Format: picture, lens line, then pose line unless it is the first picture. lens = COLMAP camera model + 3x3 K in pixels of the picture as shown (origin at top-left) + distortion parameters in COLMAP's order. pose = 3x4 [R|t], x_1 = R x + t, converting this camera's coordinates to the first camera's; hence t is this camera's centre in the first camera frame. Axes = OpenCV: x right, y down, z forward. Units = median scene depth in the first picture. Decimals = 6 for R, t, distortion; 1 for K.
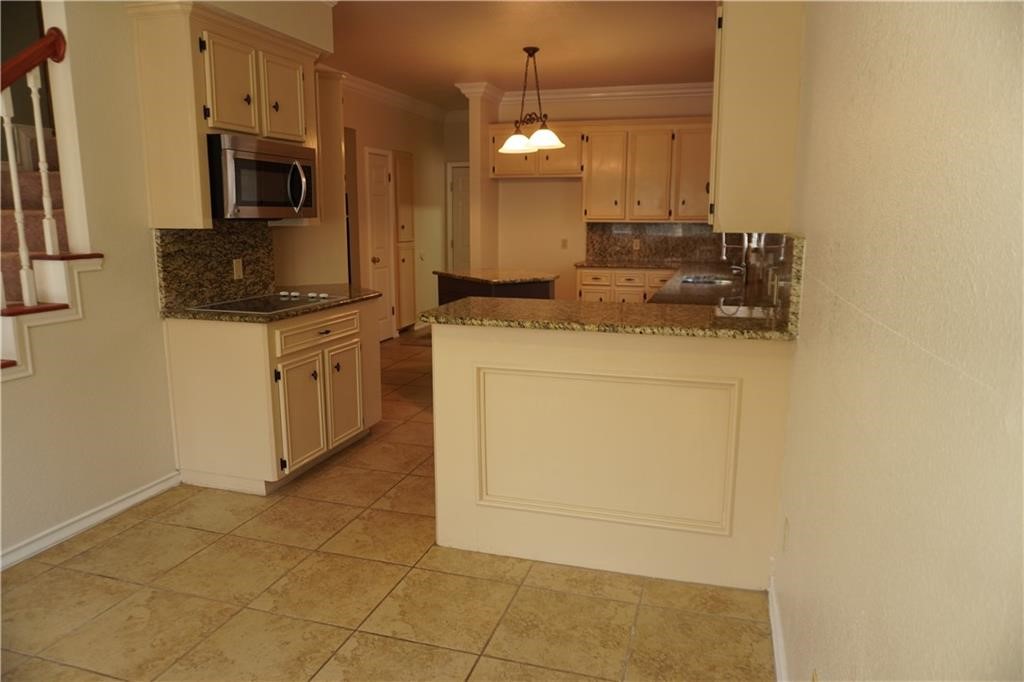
lens RADIAL K [[705.2, 0, 513.6], [0, 705.2, 340.0], [0, 0, 1]] dist [-0.004337, 0.002738]
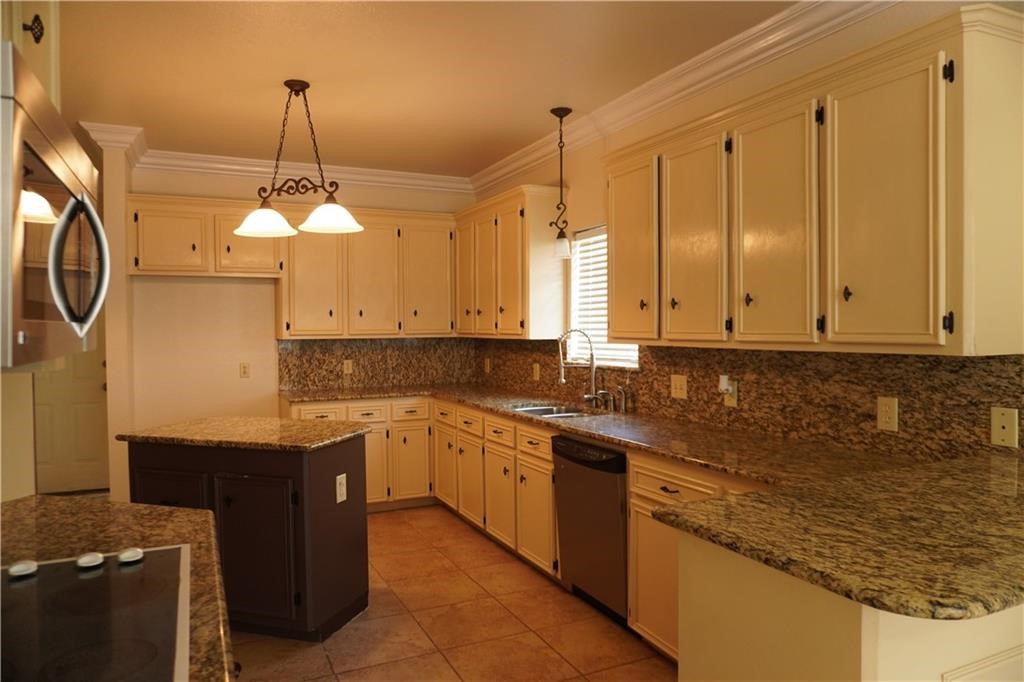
lens RADIAL K [[705.2, 0, 512.3], [0, 705.2, 339.3], [0, 0, 1]] dist [-0.004337, 0.002738]
pose [[0.745640, -0.022139, 0.665981, -0.247456], [0.124849, 0.986390, -0.106992, -0.074150], [-0.654549, 0.162925, 0.738256, 0.382735]]
